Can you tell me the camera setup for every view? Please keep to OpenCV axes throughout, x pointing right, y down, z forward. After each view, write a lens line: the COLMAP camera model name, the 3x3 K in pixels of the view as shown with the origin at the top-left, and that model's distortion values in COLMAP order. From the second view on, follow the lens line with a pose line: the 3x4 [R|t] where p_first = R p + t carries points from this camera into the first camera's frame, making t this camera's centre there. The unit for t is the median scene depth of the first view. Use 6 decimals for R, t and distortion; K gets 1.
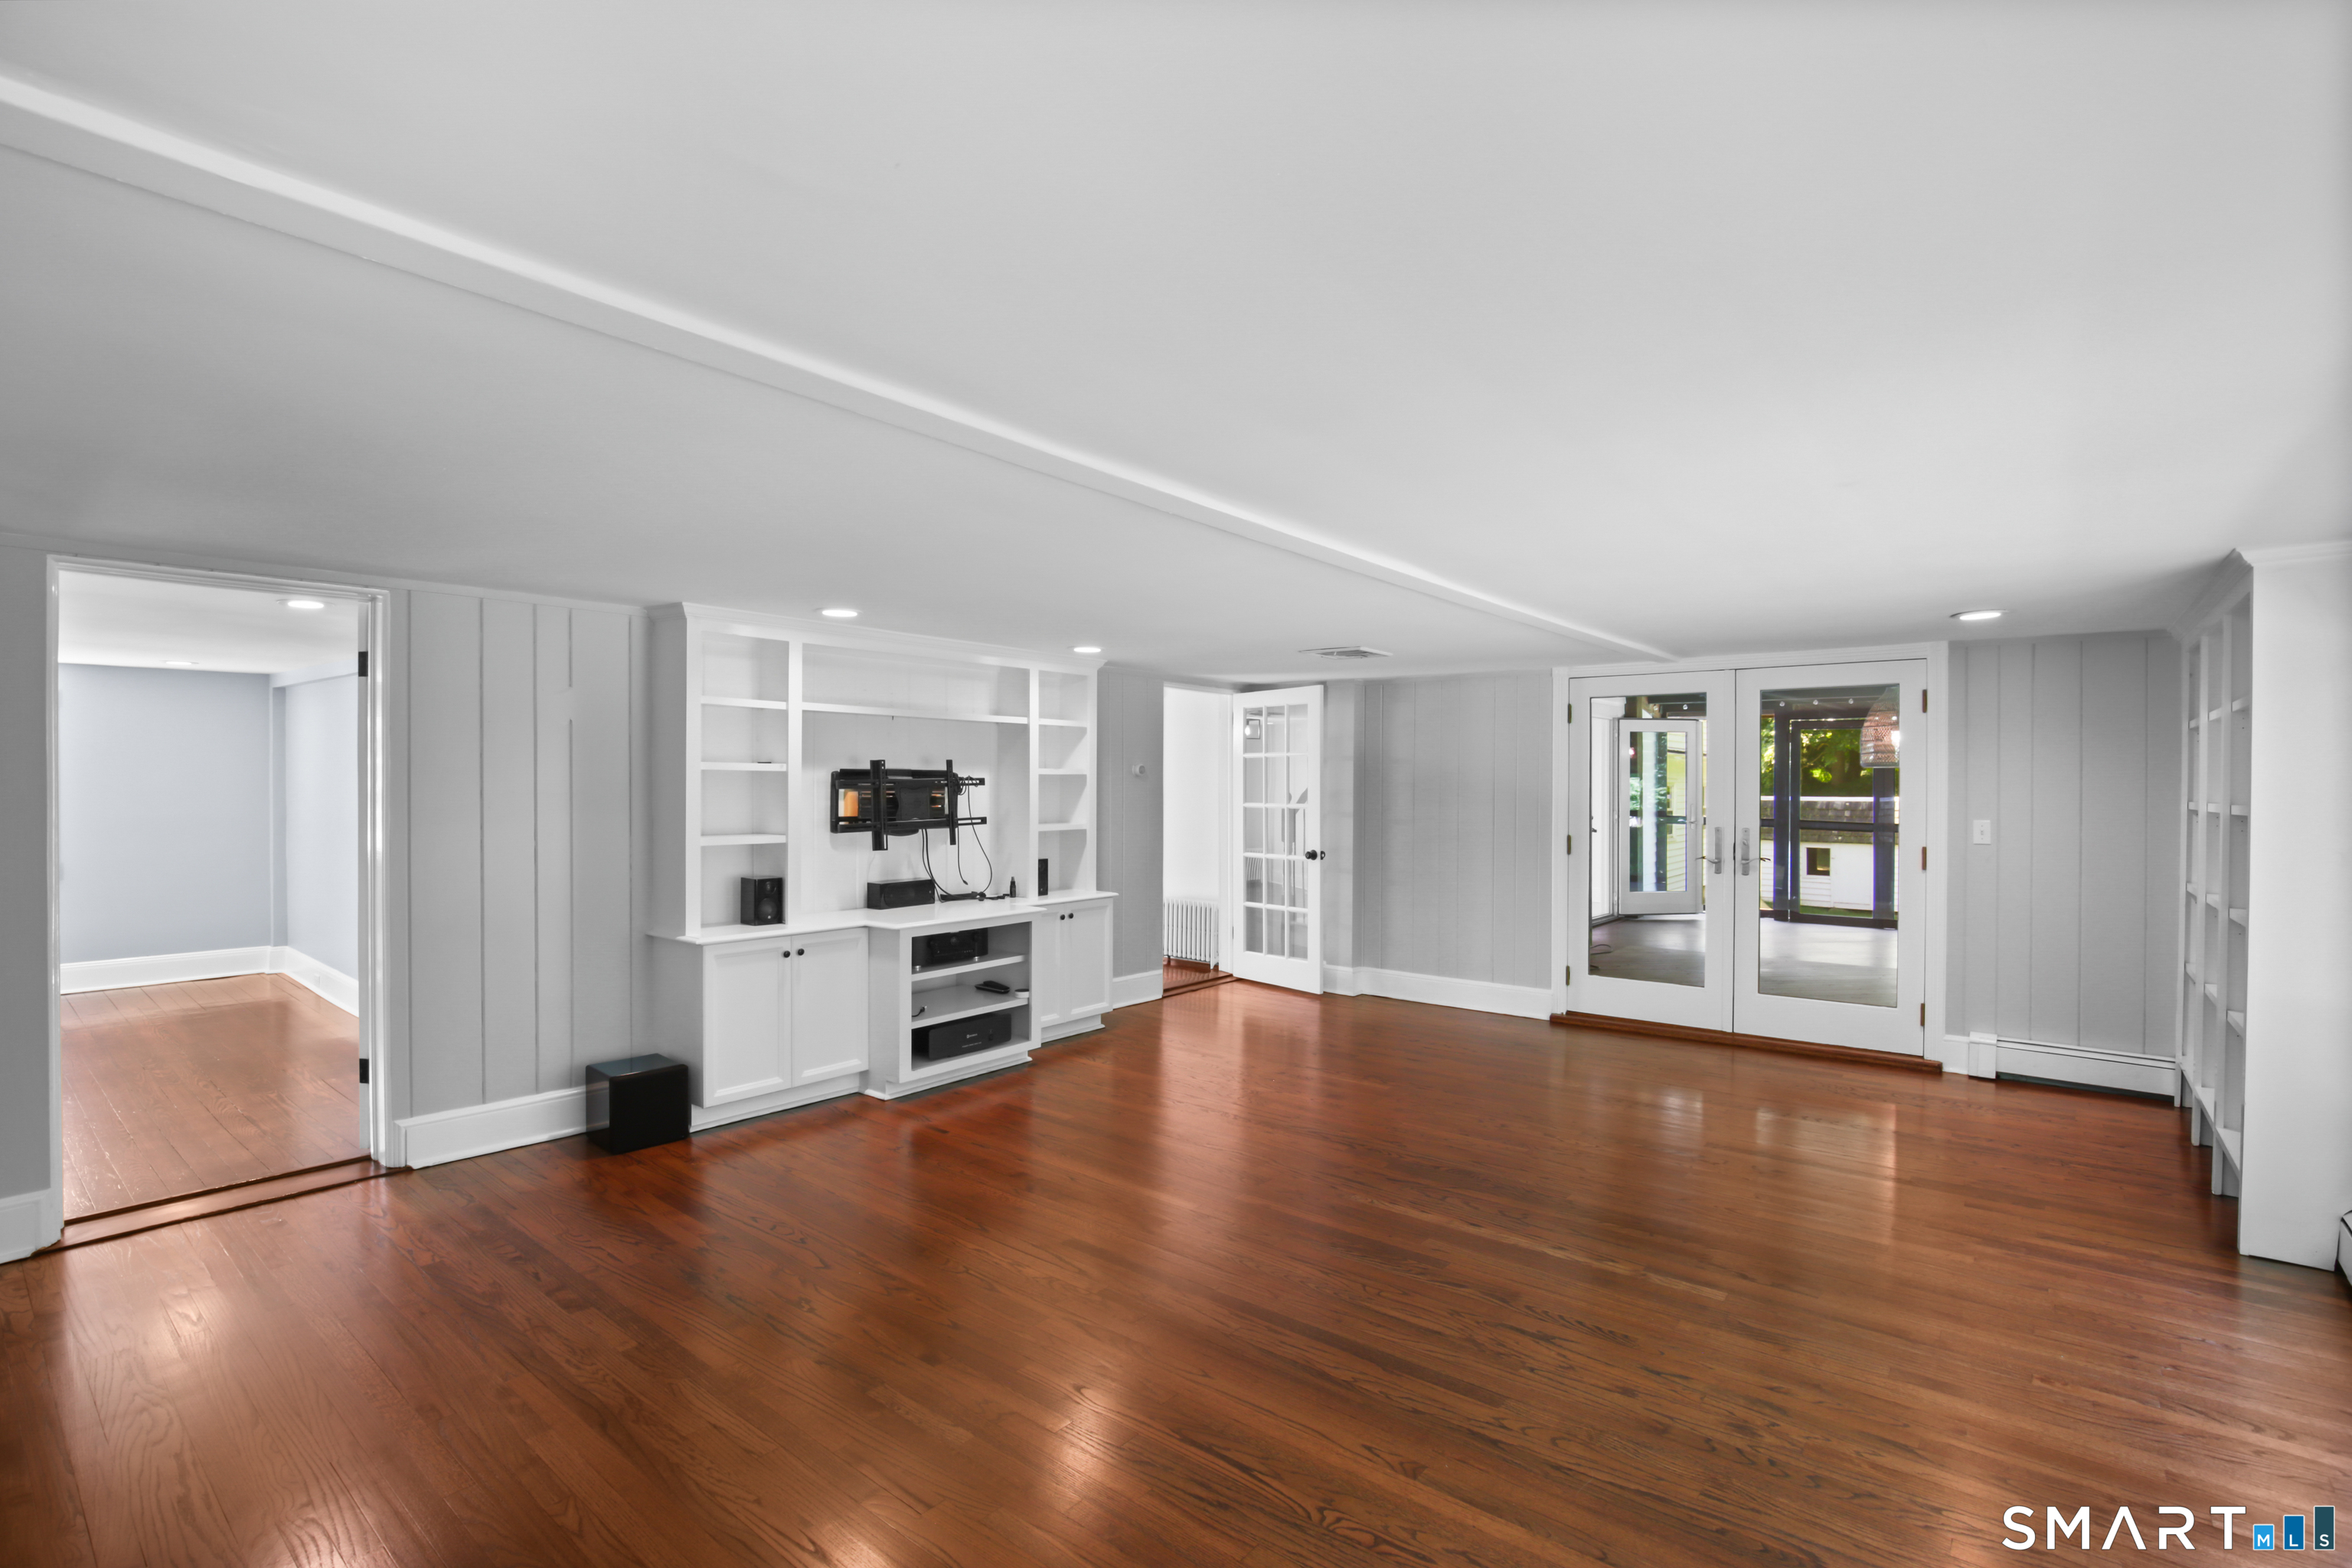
lens RADIAL K [[1099.0, 0, 1169.8], [0, 1099.0, 798.1], [0, 0, 1]] dist [-0.026257, 0.000292]
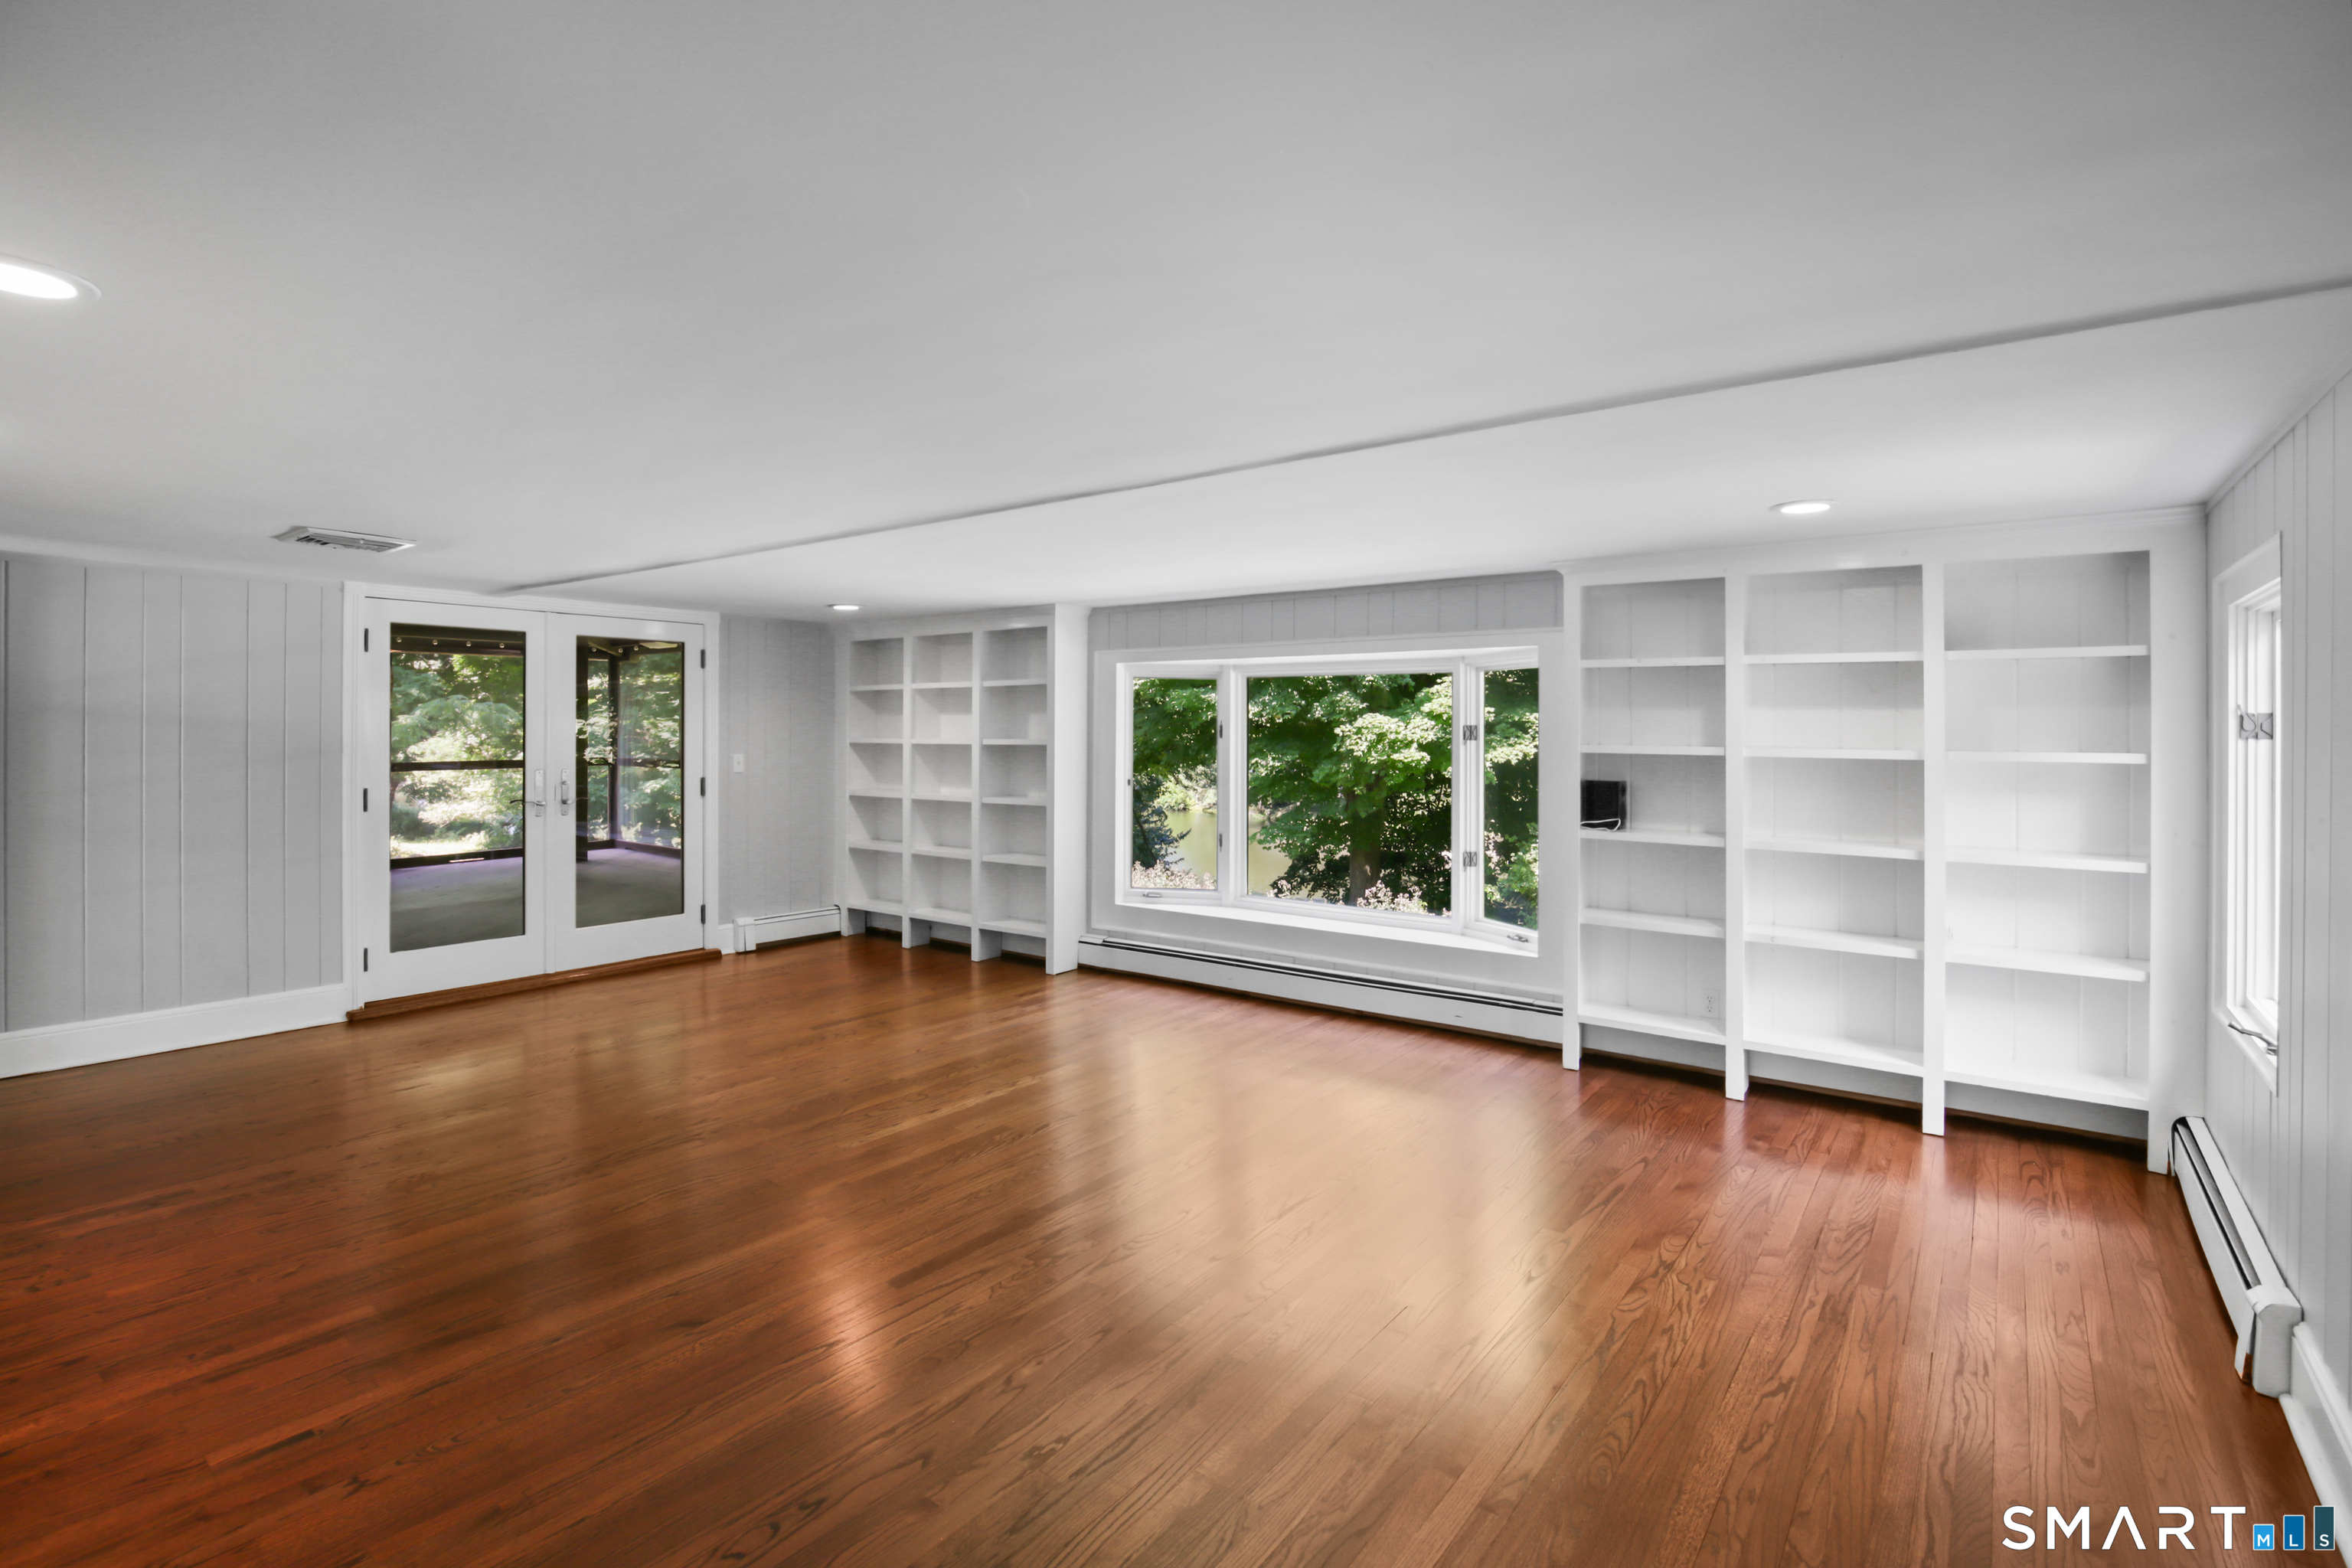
lens RADIAL K [[1099.0, 0, 1201.1], [0, 1099.0, 725.2], [0, 0, 1]] dist [-0.026257, 0.000292]
pose [[-0.052918, 0.000762, 0.998599, -0.574943], [0.010557, 0.999944, -0.000204, -0.007959], [-0.998543, 0.010531, -0.052923, 0.503428]]
